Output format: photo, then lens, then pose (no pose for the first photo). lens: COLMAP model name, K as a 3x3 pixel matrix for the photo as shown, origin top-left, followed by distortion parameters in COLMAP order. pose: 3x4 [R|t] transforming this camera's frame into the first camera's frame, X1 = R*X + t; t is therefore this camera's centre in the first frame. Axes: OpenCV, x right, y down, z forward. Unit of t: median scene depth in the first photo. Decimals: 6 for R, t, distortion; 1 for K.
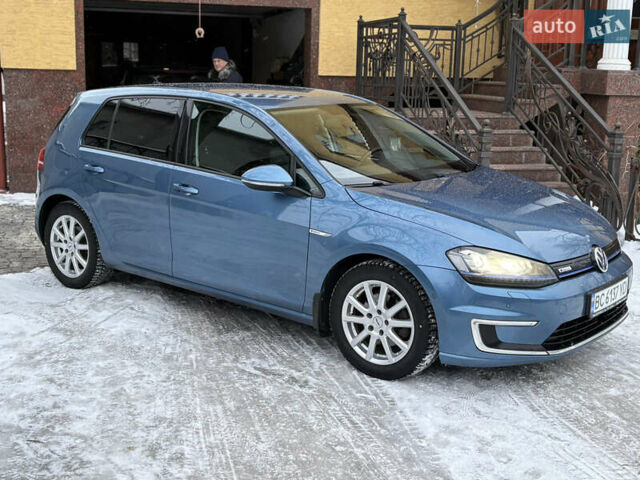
lens RADIAL K [[886.8, 0, 320.0], [0, 886.8, 240.0], [0, 0, 1]] dist [0.084713, -0.041846]
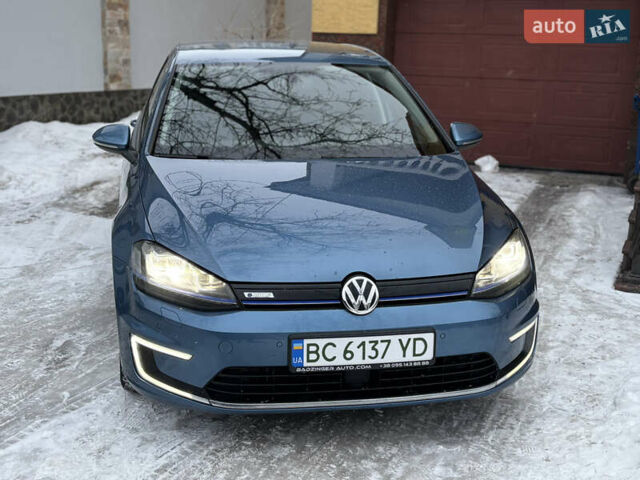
lens RADIAL K [[886.8, 0, 320.0], [0, 886.8, 240.0], [0, 0, 1]] dist [0.084713, -0.041846]
pose [[0.755446, 0.152984, -0.637100, 0.723406], [-0.137339, 0.987731, 0.074328, -0.066526], [0.640655, 0.031348, 0.767189, 0.468608]]
